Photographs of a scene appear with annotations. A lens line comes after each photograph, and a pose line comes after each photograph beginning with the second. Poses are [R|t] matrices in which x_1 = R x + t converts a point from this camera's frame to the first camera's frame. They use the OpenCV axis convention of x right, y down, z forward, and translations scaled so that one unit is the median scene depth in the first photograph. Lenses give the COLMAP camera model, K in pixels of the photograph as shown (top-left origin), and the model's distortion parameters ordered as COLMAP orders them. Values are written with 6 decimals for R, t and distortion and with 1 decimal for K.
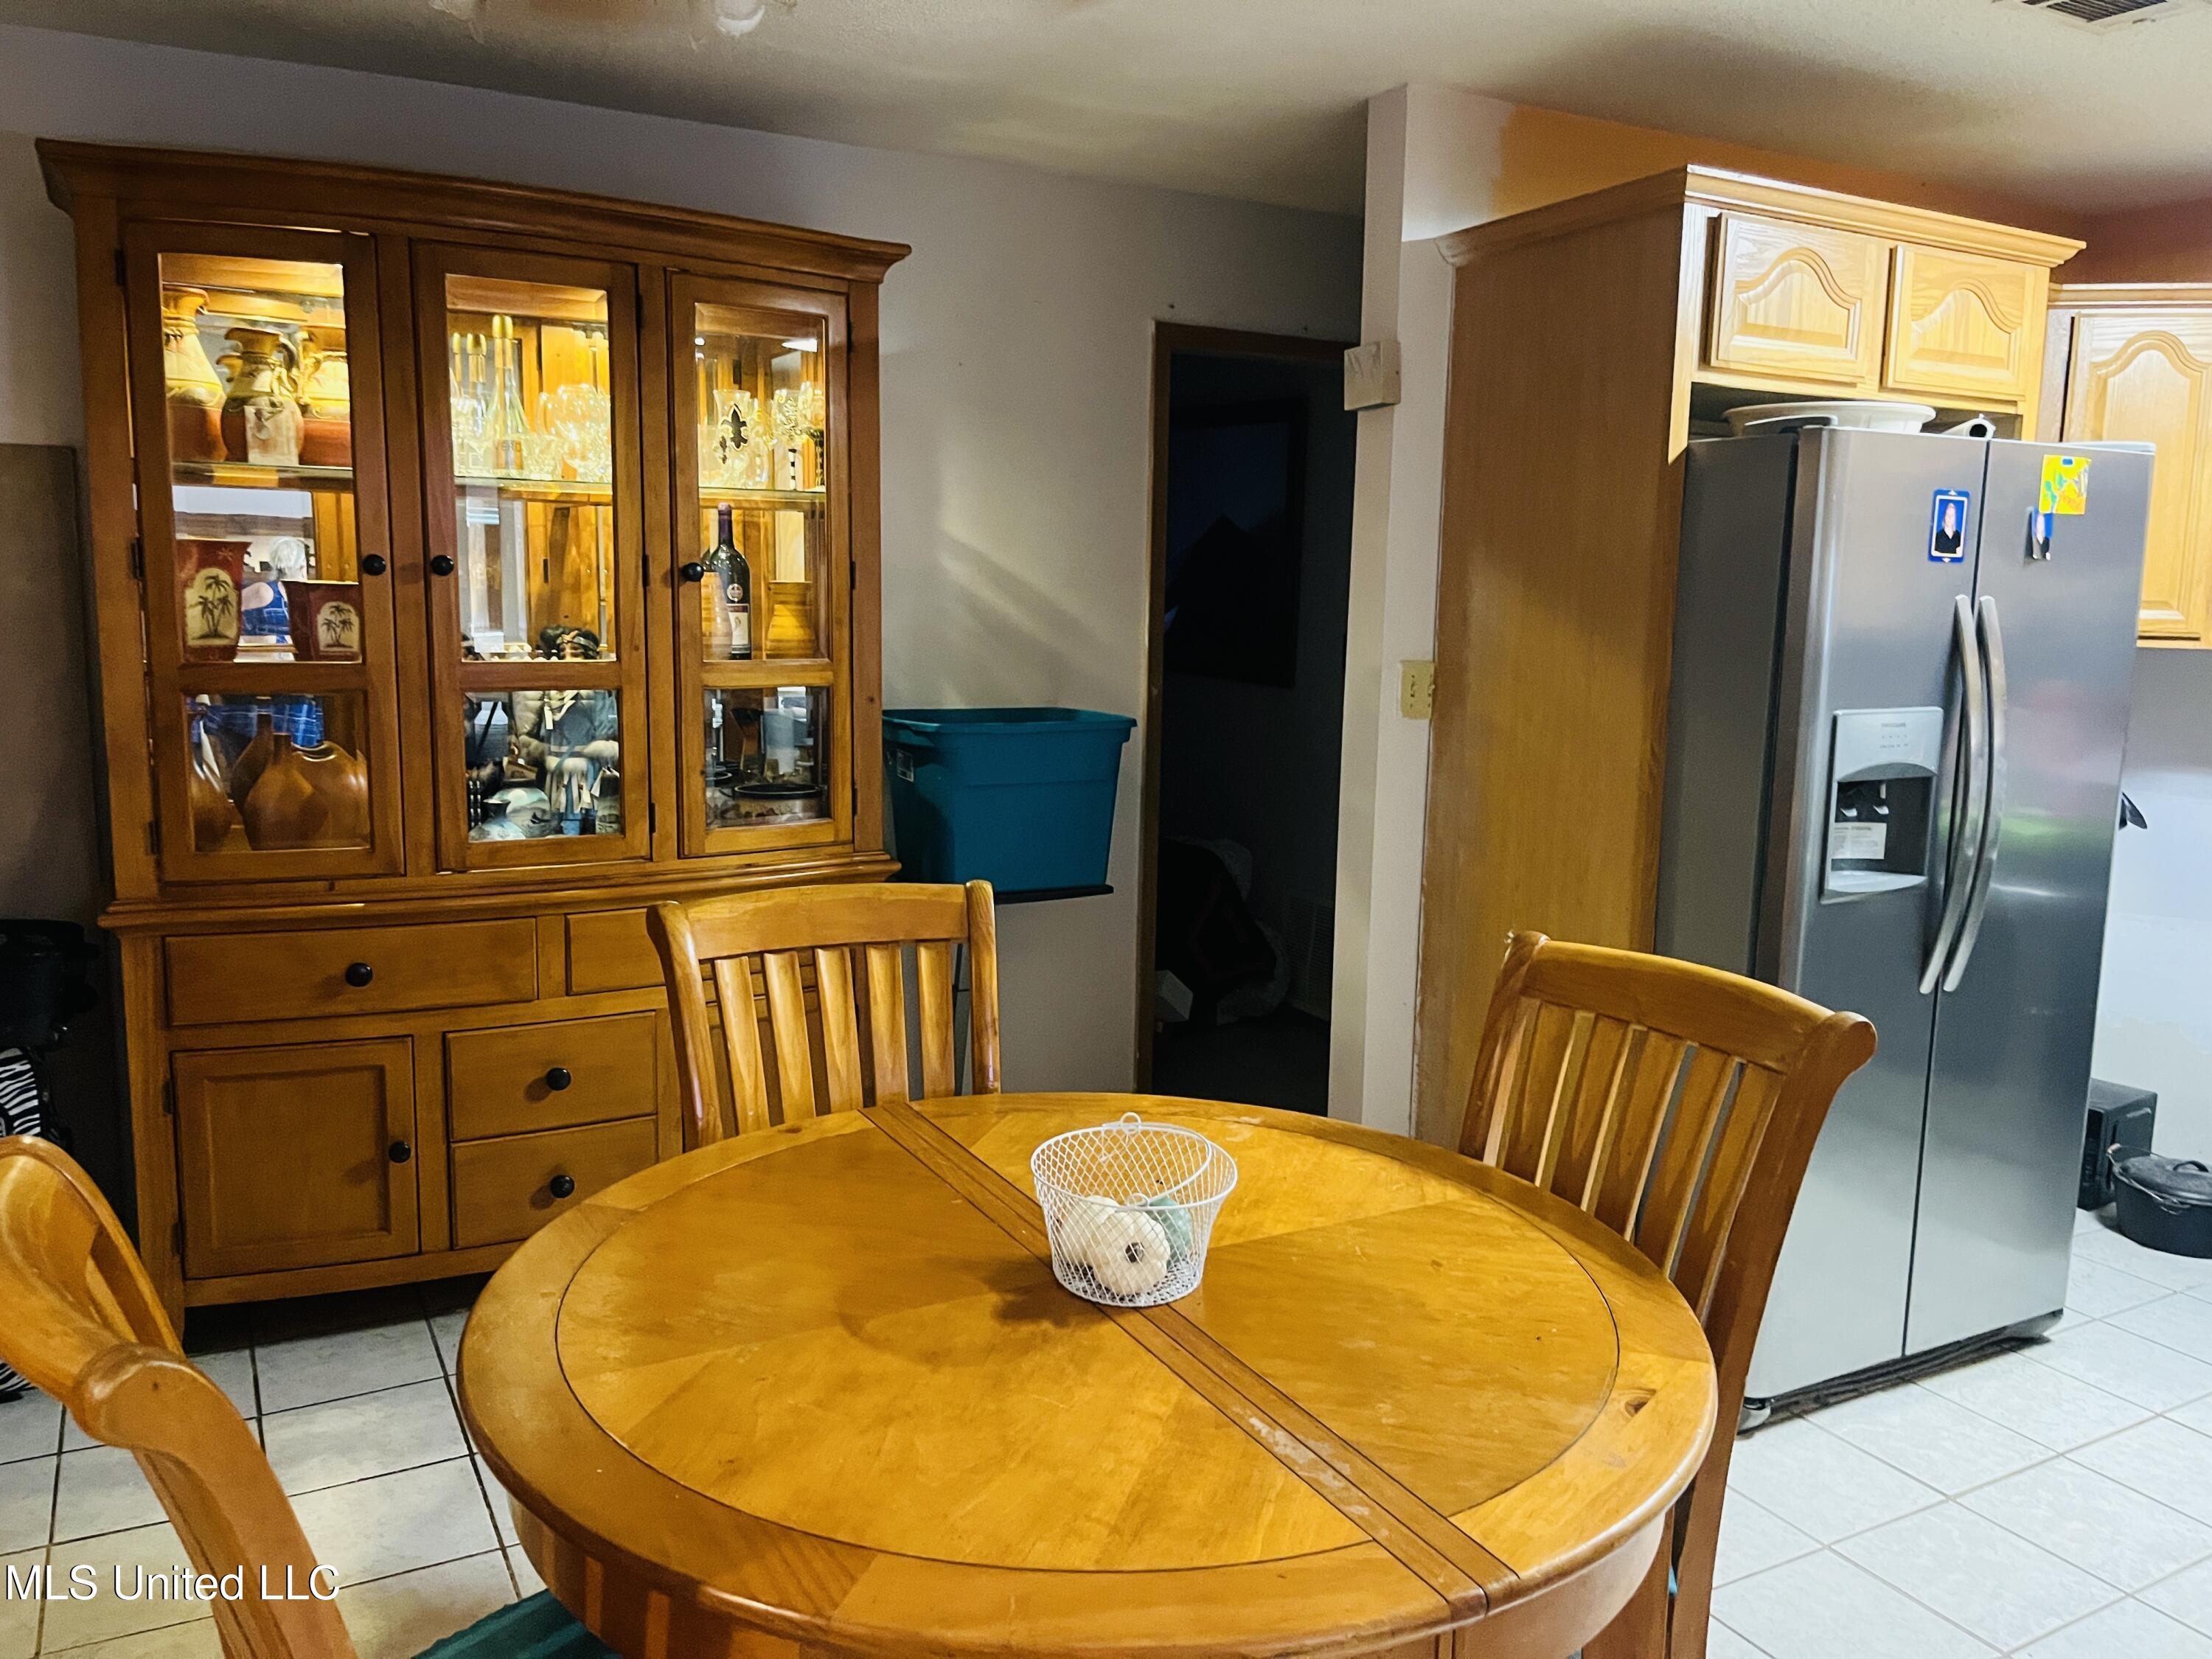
lens RADIAL K [[1643.6, 0, 1120.4], [0, 1643.6, 837.4], [0, 0, 1]] dist [0.025357, -0.021317]
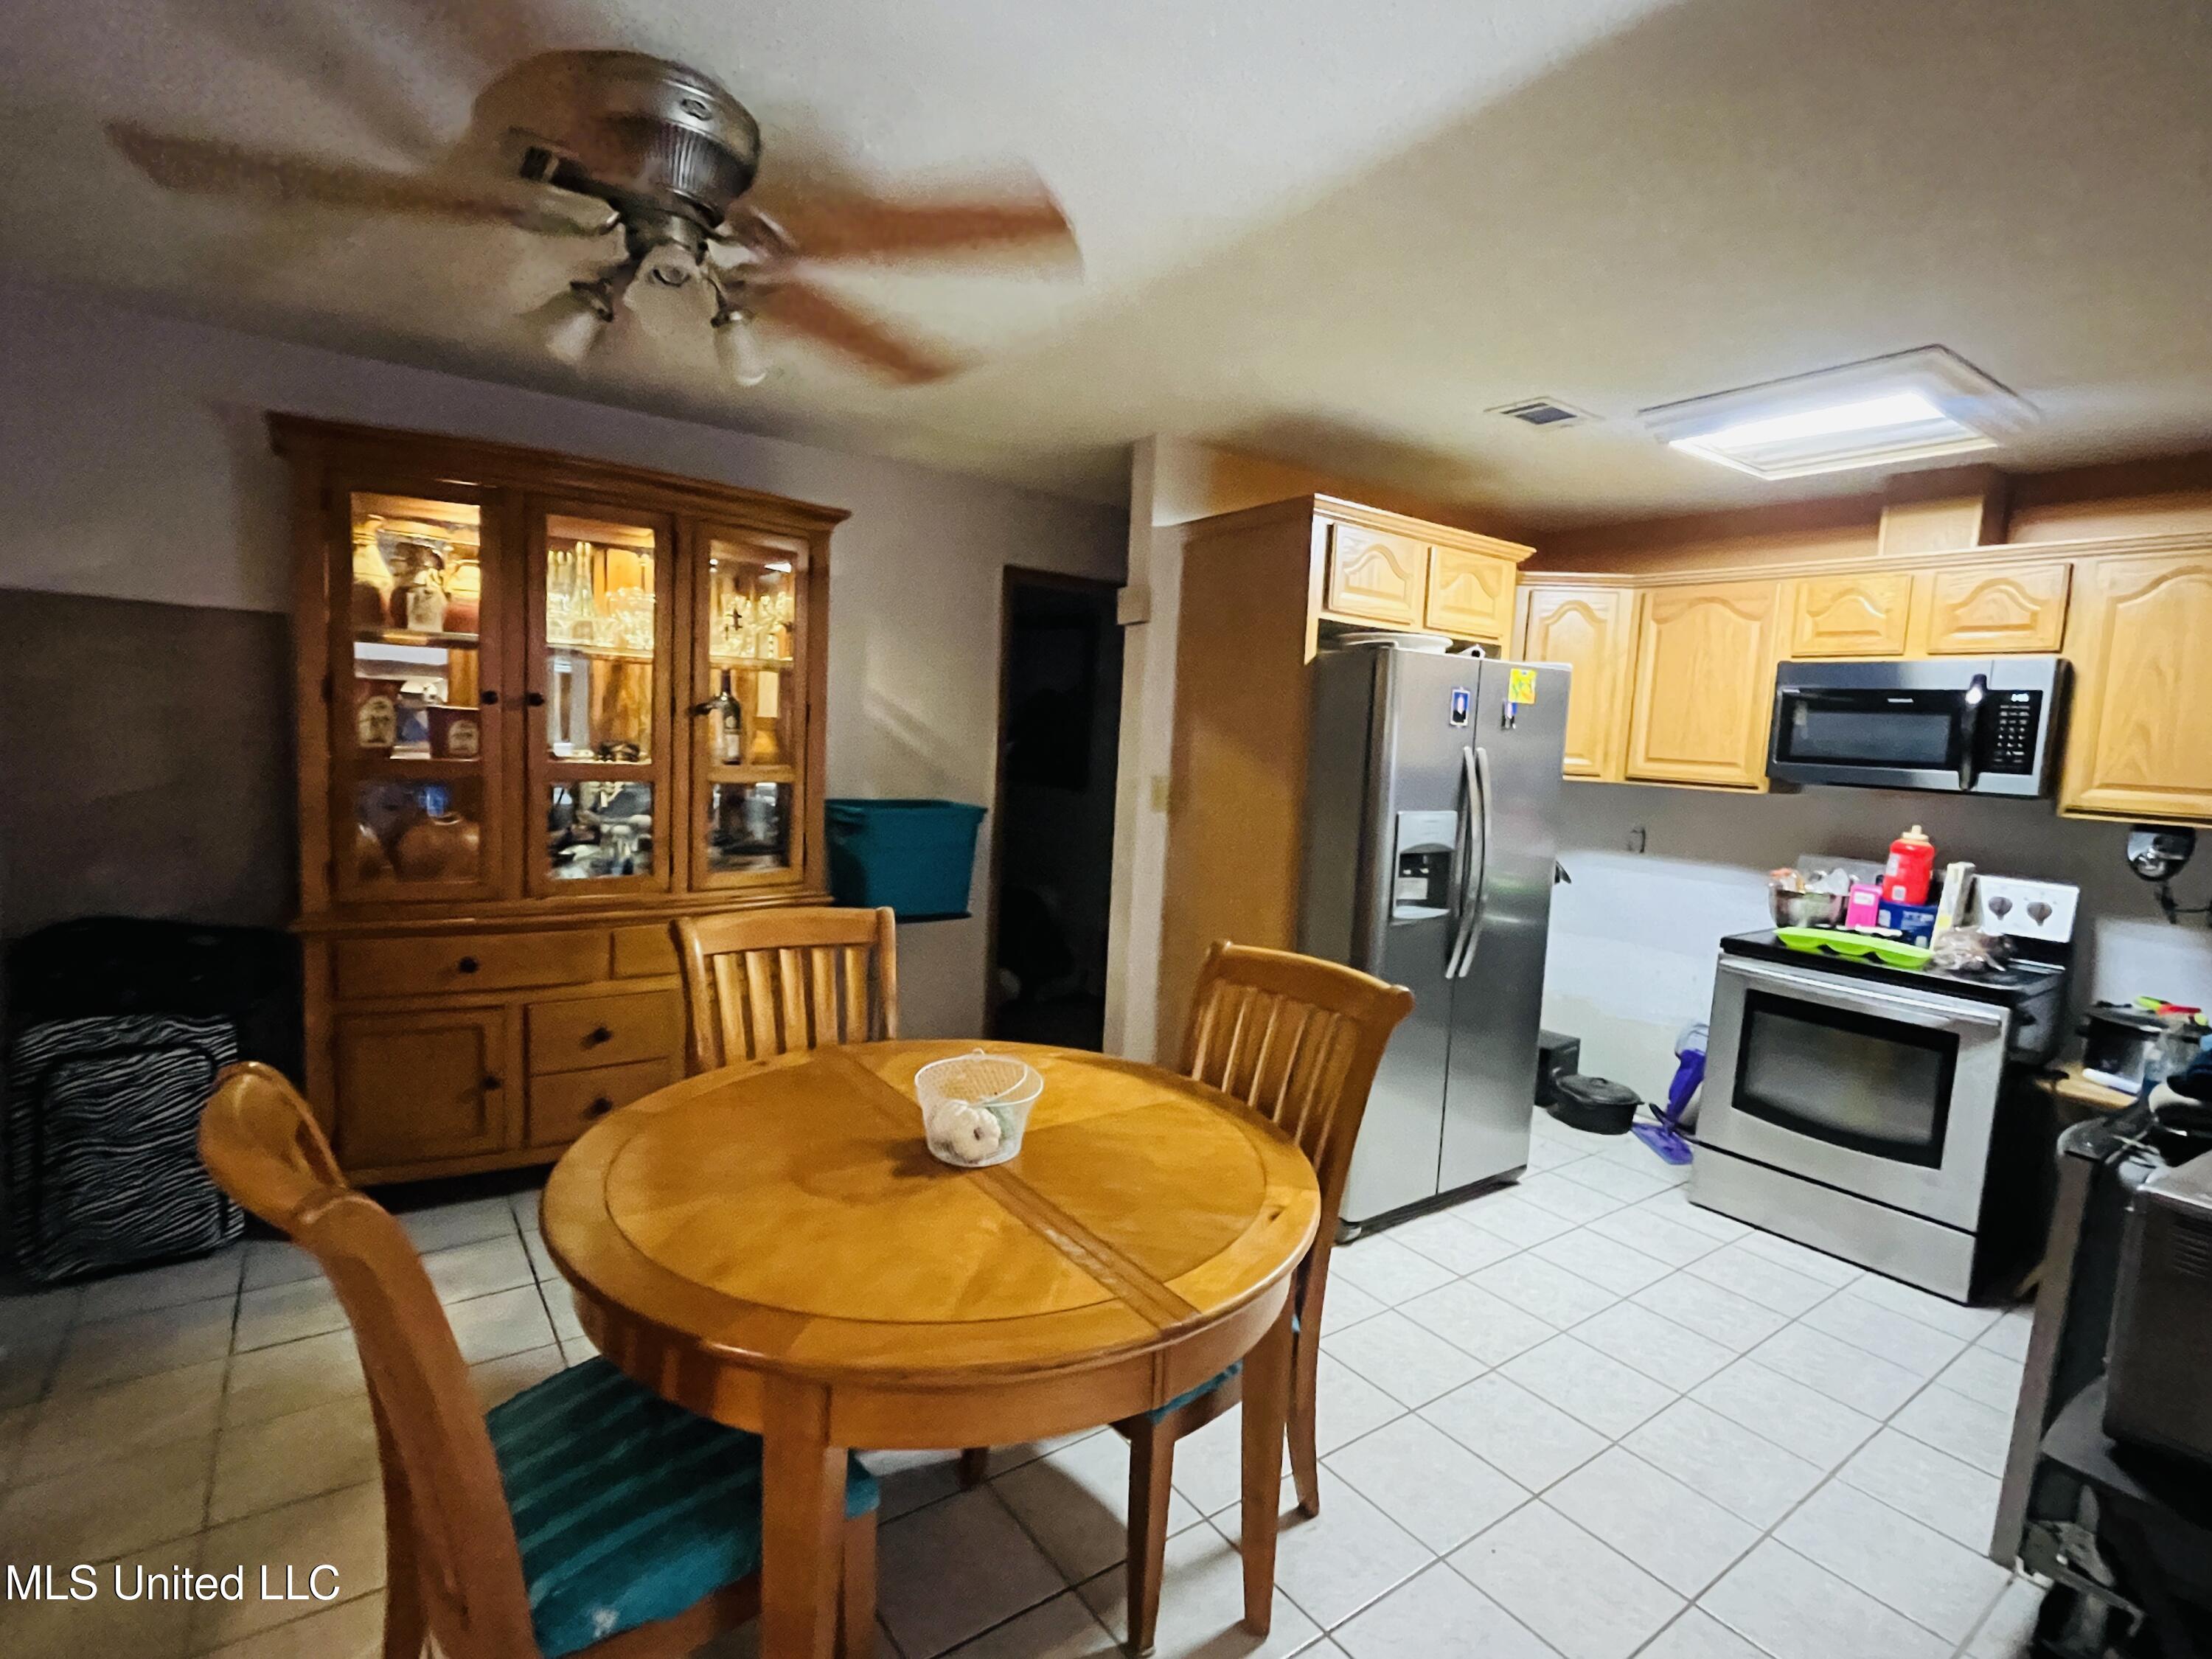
lens RADIAL K [[1051.4, 0, 1108.2], [0, 1051.4, 836.9], [0, 0, 1]] dist [-0.011448, 0.001419]
pose [[0.992314, 0.018685, 0.122328, 0.002122], [-0.012822, 0.998739, -0.048536, 0.005411], [-0.123081, 0.046595, 0.991302, -0.037147]]
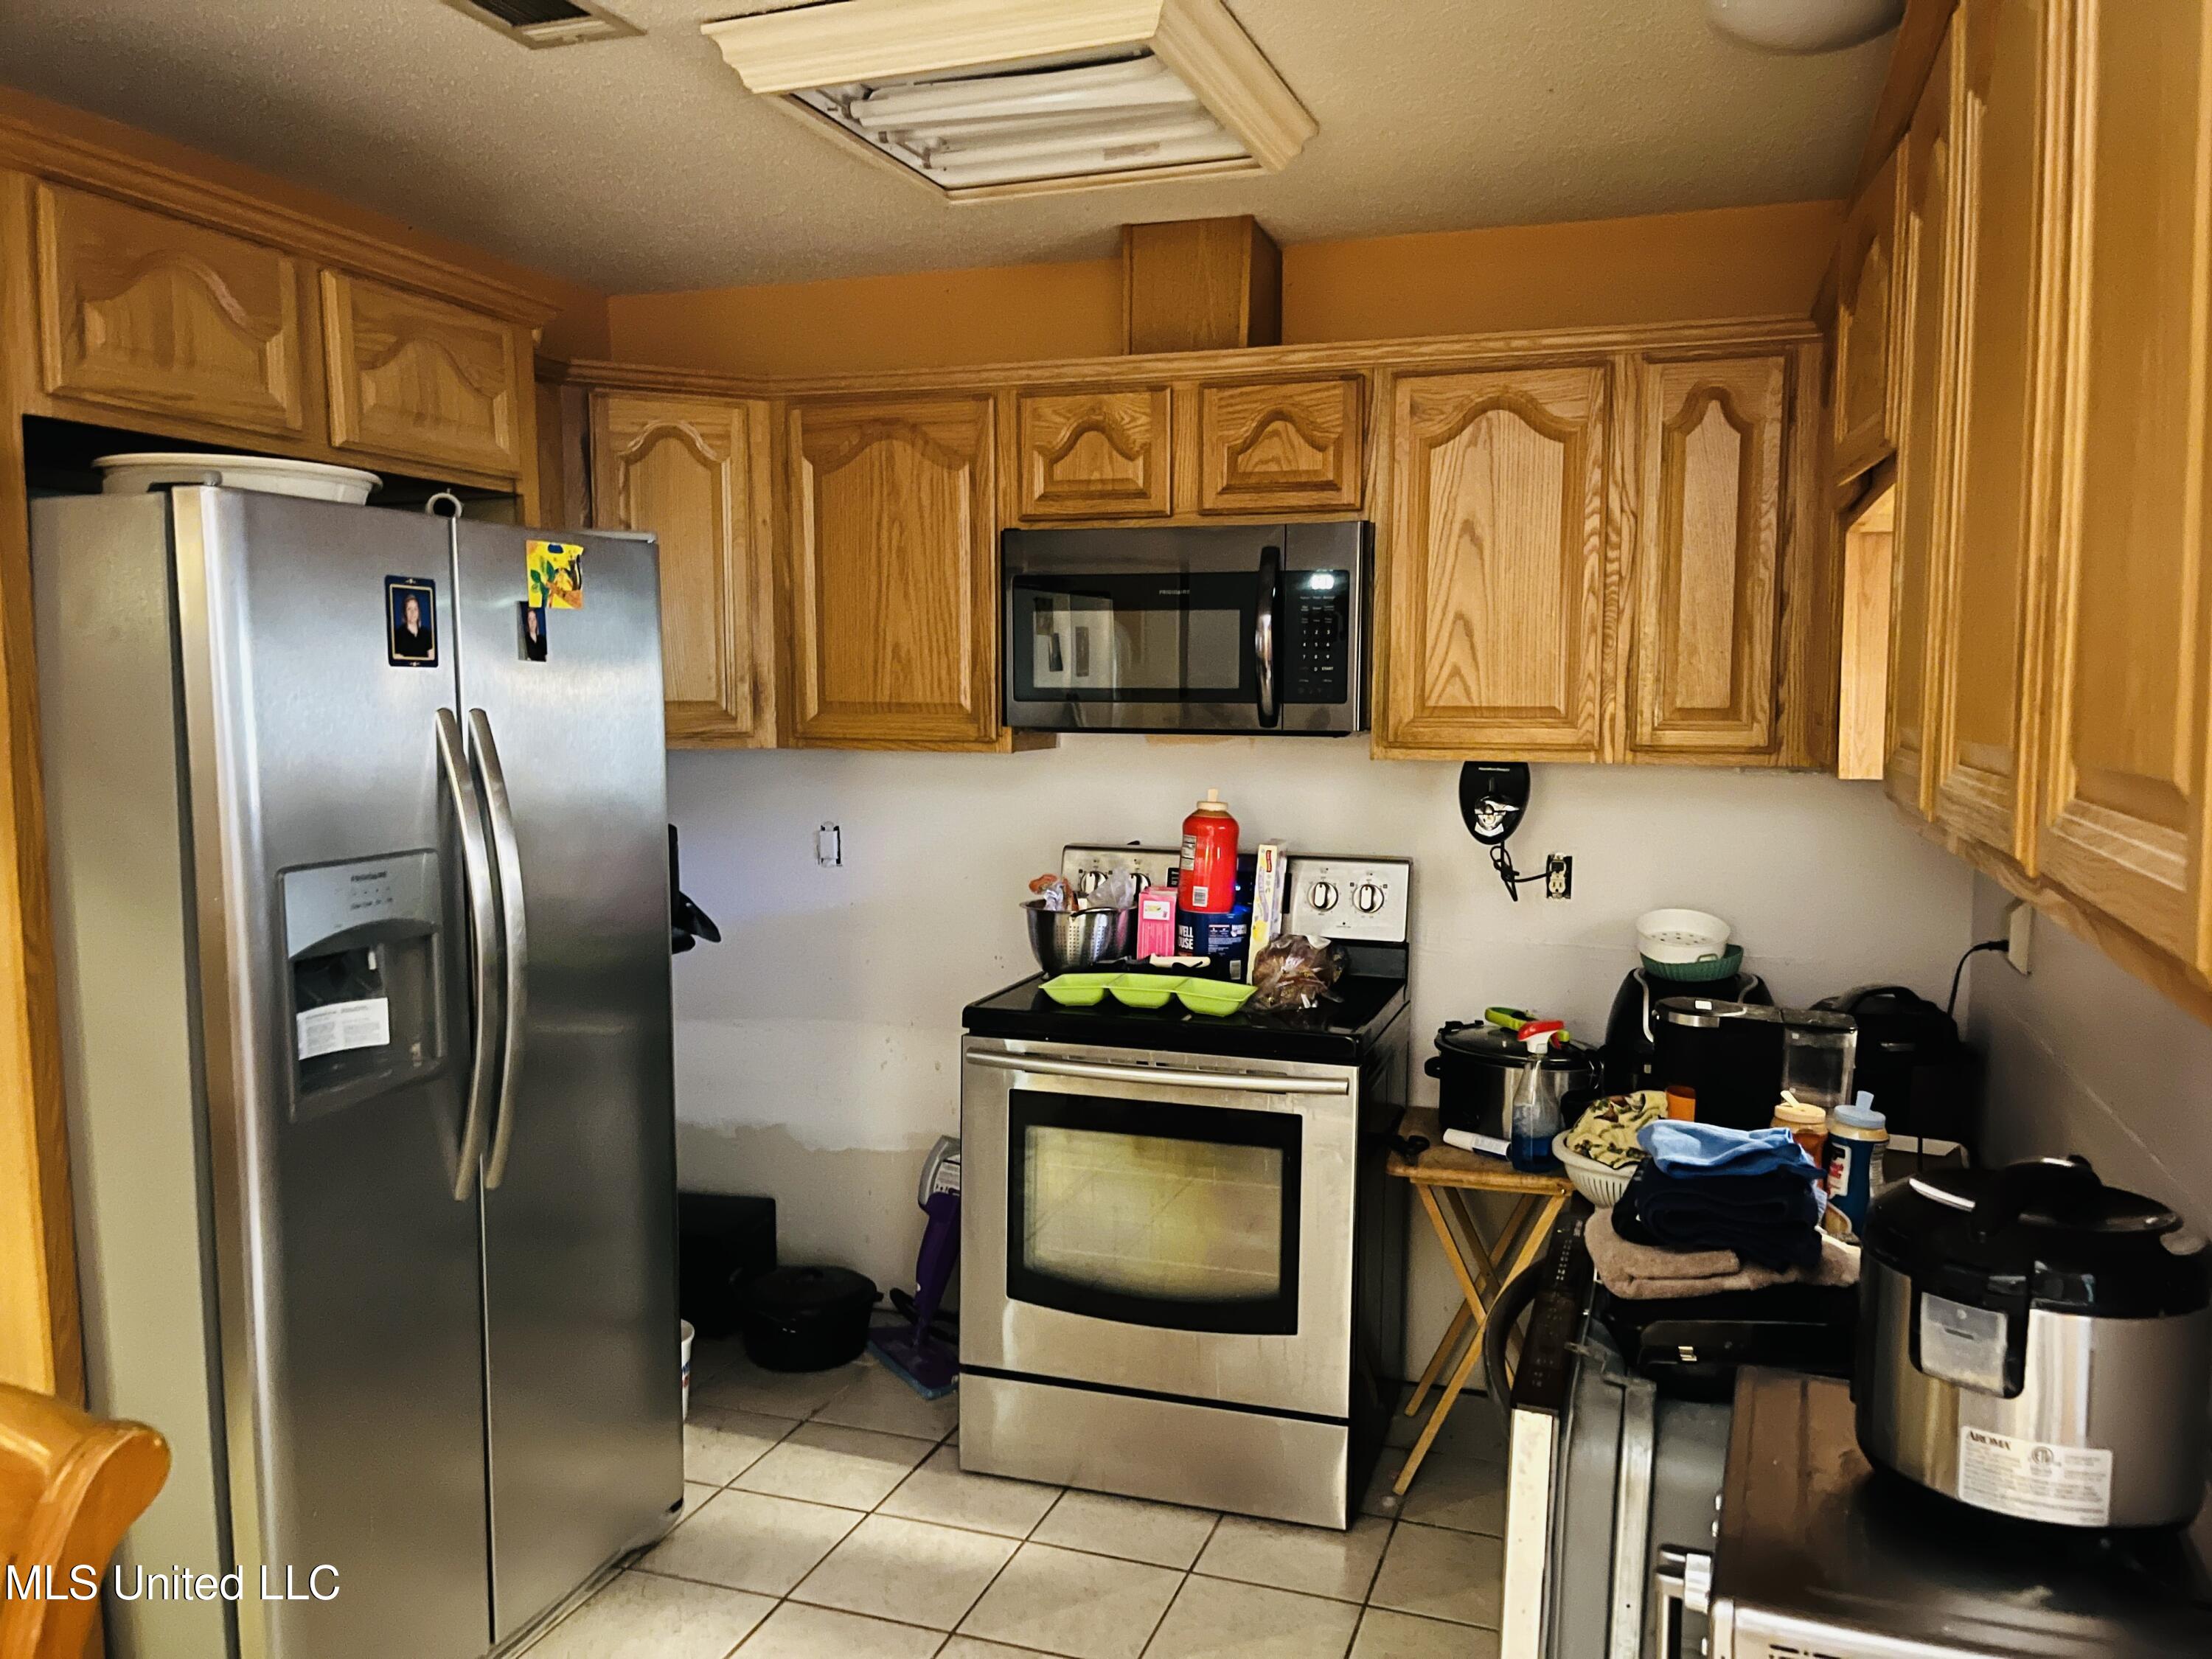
lens RADIAL K [[1643.6, 0, 1116.1], [0, 1643.6, 840.5], [0, 0, 1]] dist [0.025357, -0.021317]
pose [[0.740980, -0.078951, 0.666870, 0.188860], [0.111519, 0.993743, -0.006262, -0.035536], [-0.662202, 0.079009, 0.745148, 0.165510]]
